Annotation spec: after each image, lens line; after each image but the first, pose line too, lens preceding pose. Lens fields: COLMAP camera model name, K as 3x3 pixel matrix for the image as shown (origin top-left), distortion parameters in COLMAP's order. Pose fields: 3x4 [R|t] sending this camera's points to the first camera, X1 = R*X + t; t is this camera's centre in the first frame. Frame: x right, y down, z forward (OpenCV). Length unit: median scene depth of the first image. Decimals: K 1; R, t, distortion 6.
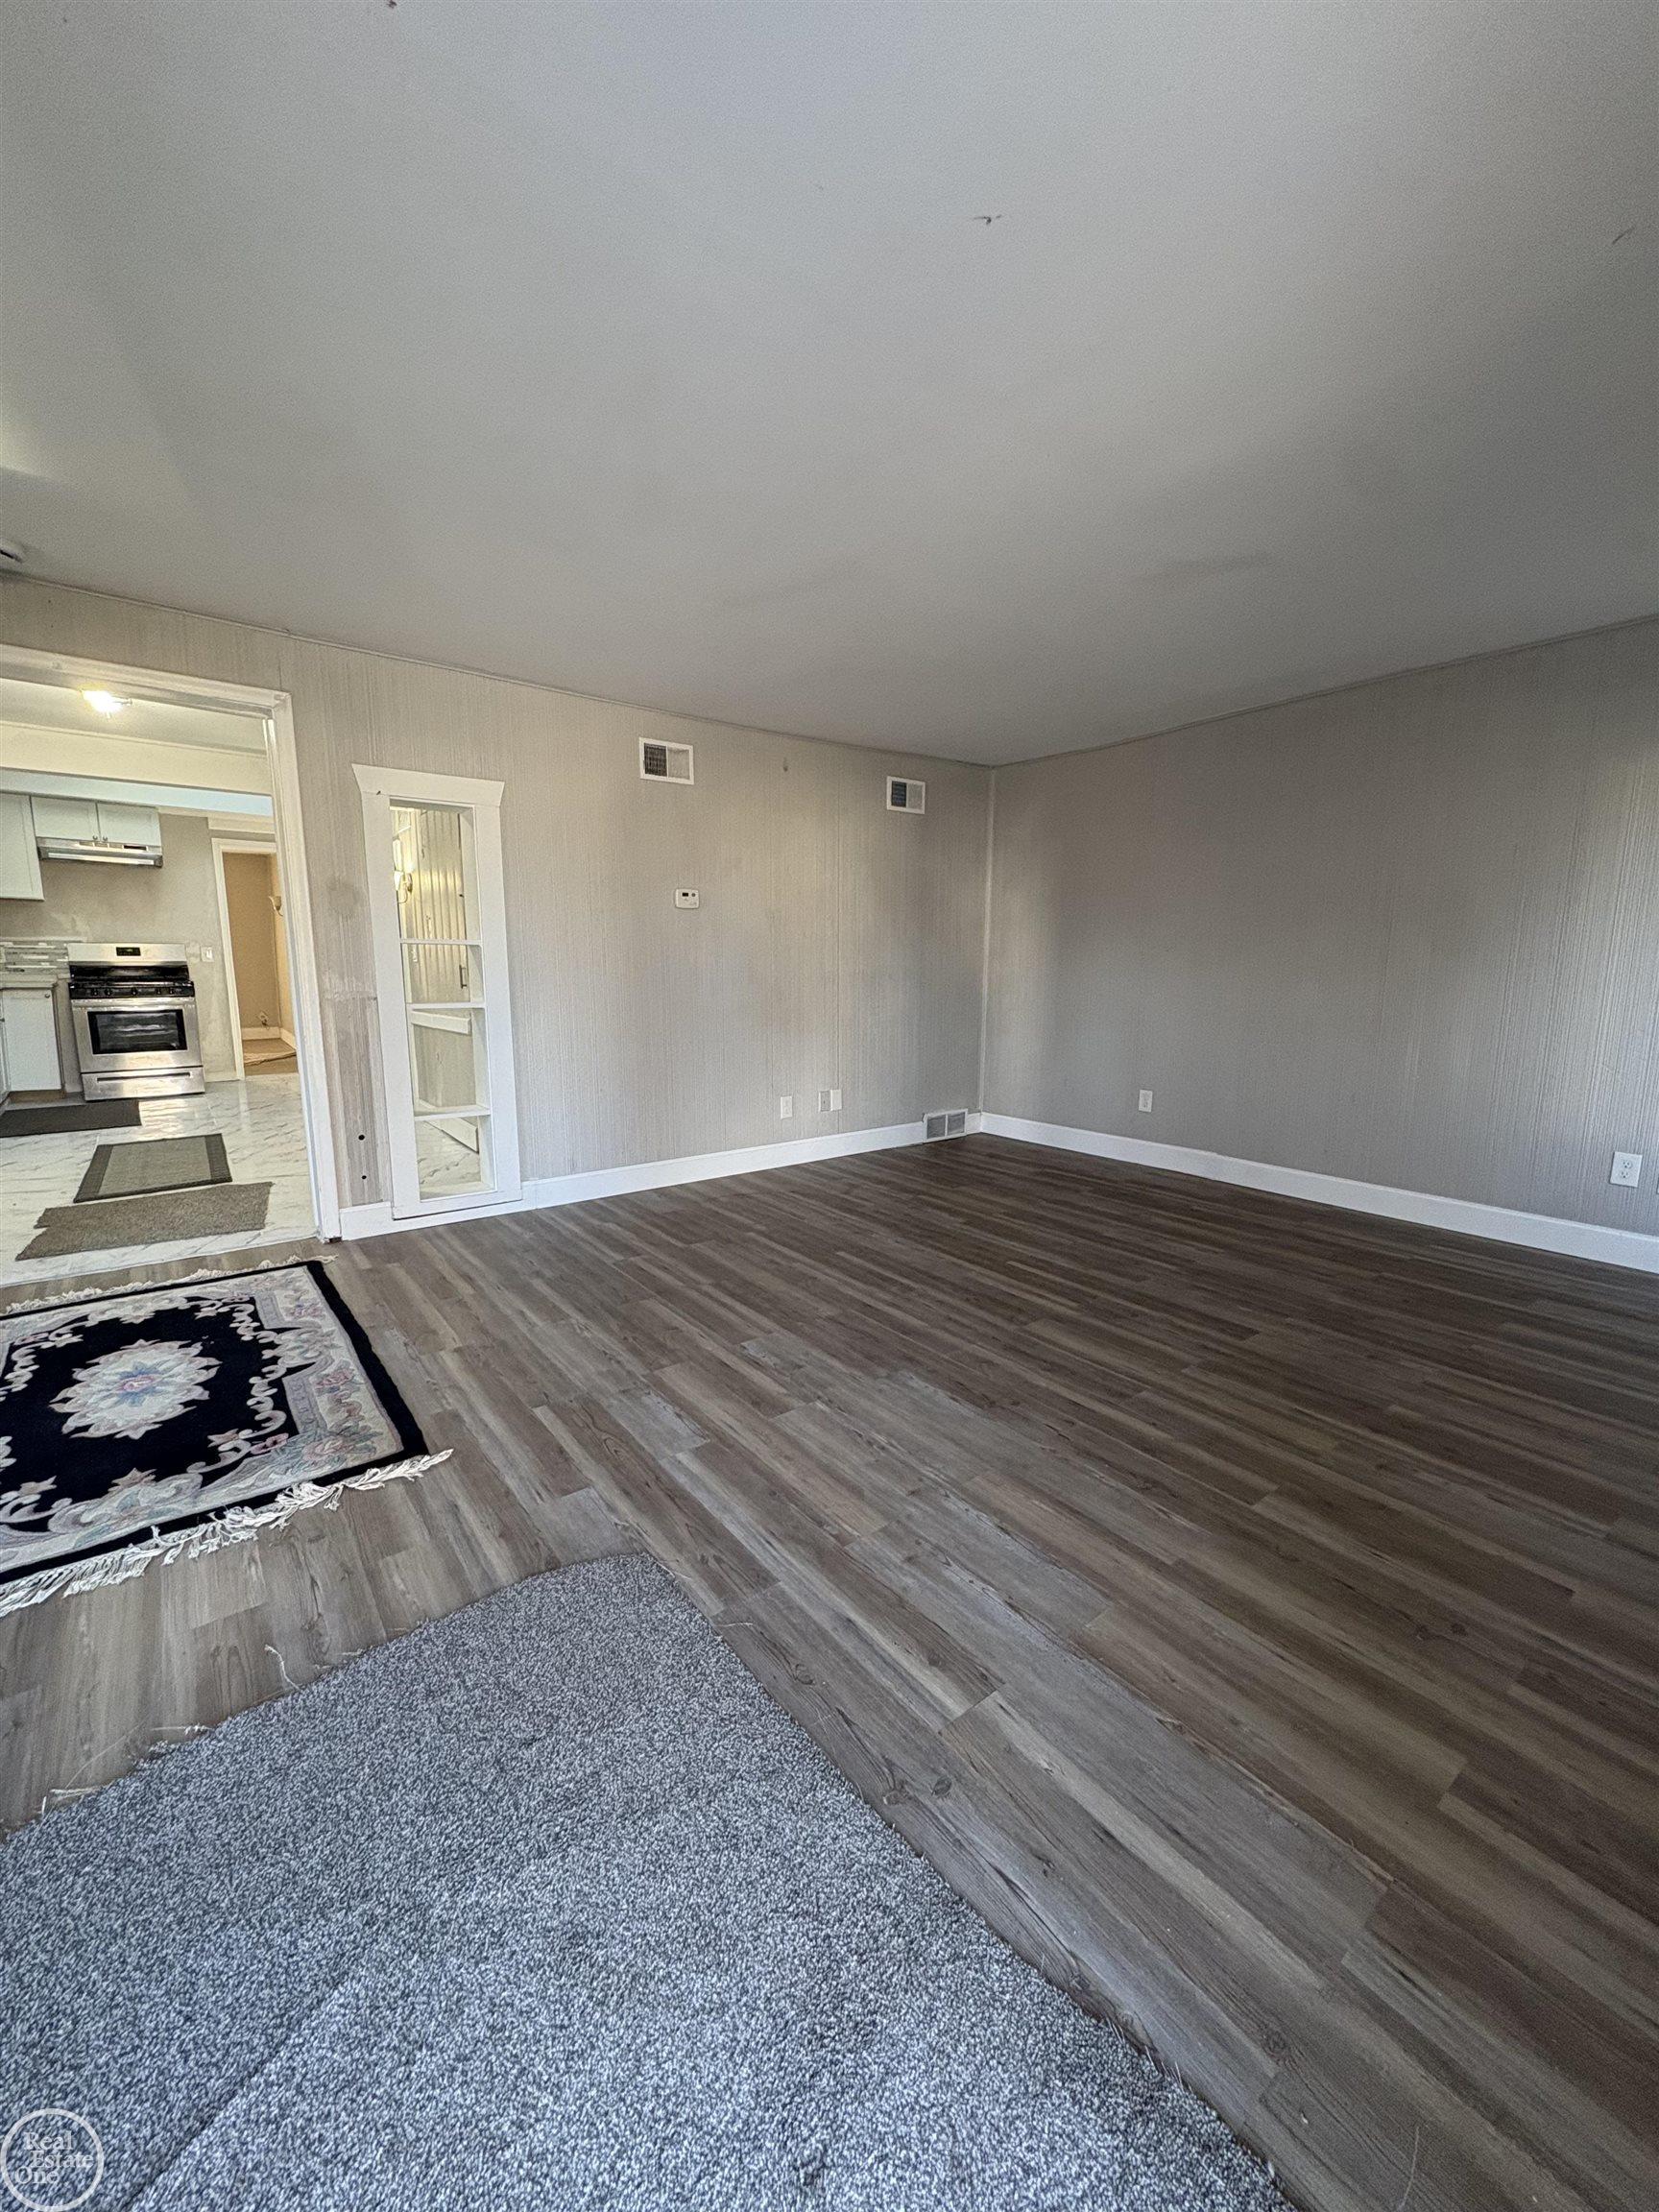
lens RADIAL K [[890.0, 0, 826.1], [0, 890.0, 1103.7], [0, 0, 1]] dist [0.001156, 0.000594]
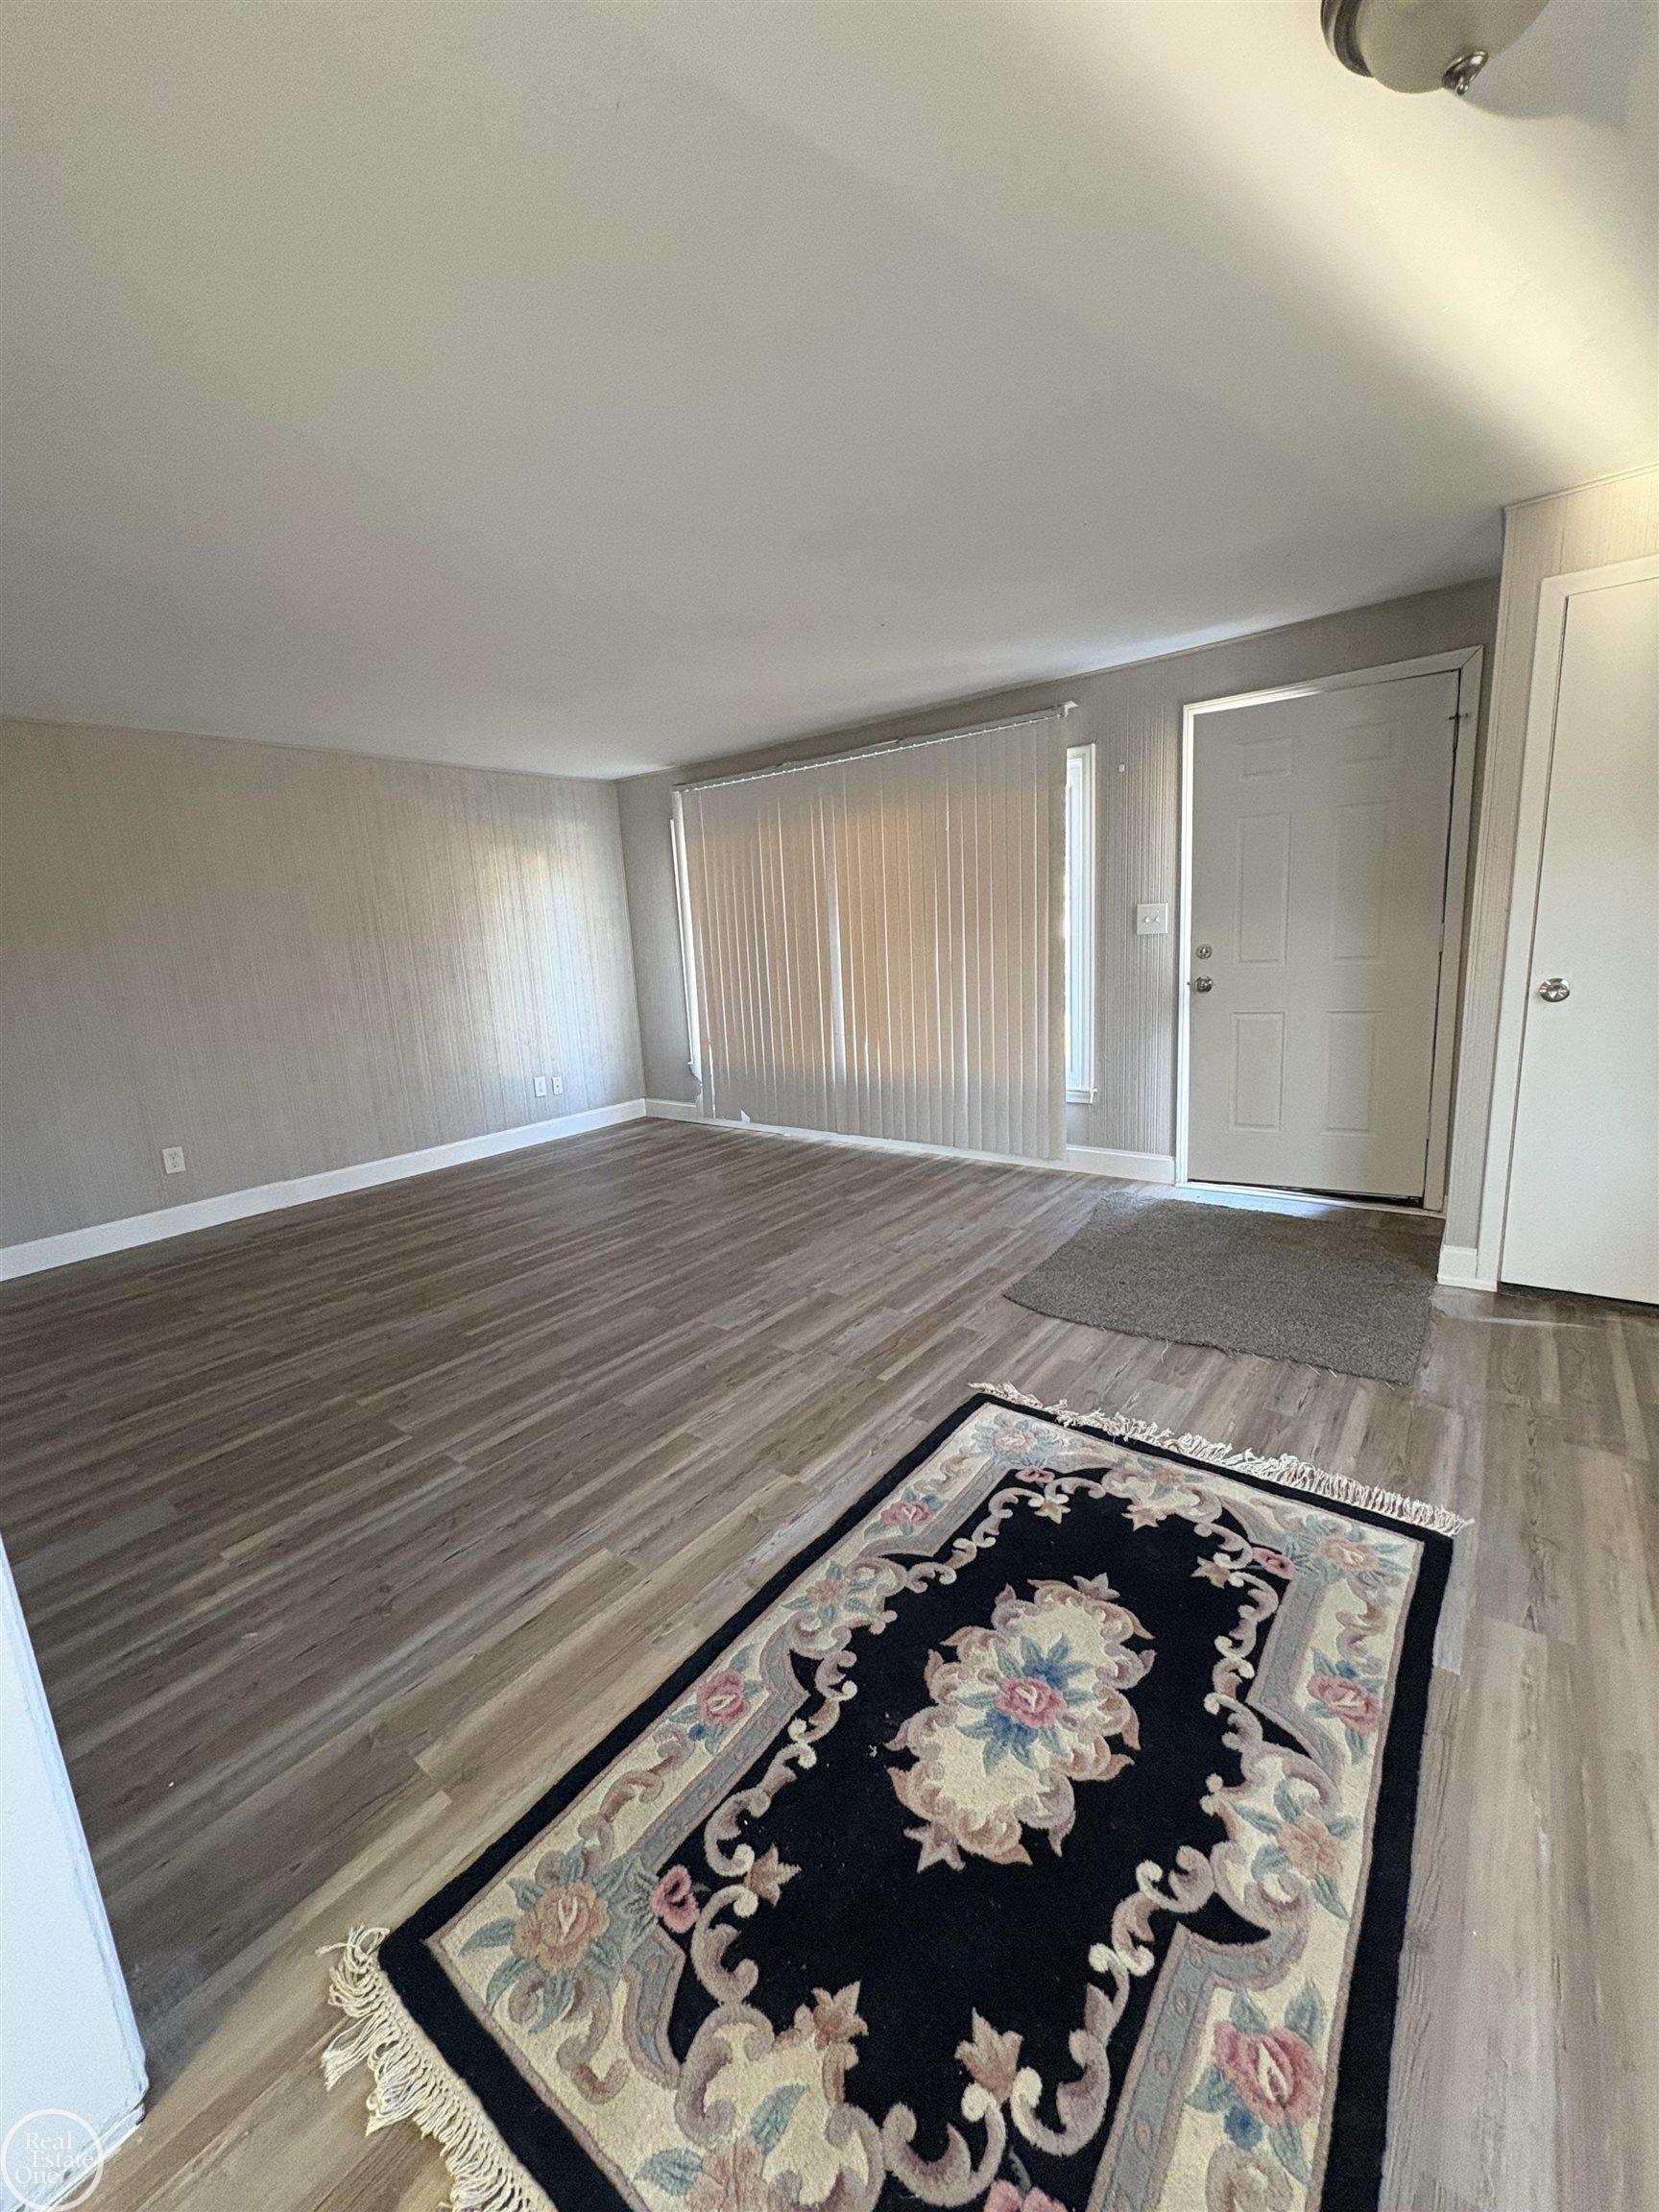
lens RADIAL K [[890.0, 0, 828.1], [0, 890.0, 1109.0], [0, 0, 1]] dist [0.001156, 0.000594]
pose [[-0.268862, -0.181034, 0.946013, -1.211719], [0.204037, 0.949182, 0.239629, -0.250209], [-0.941319, 0.257449, -0.218262, 1.125826]]
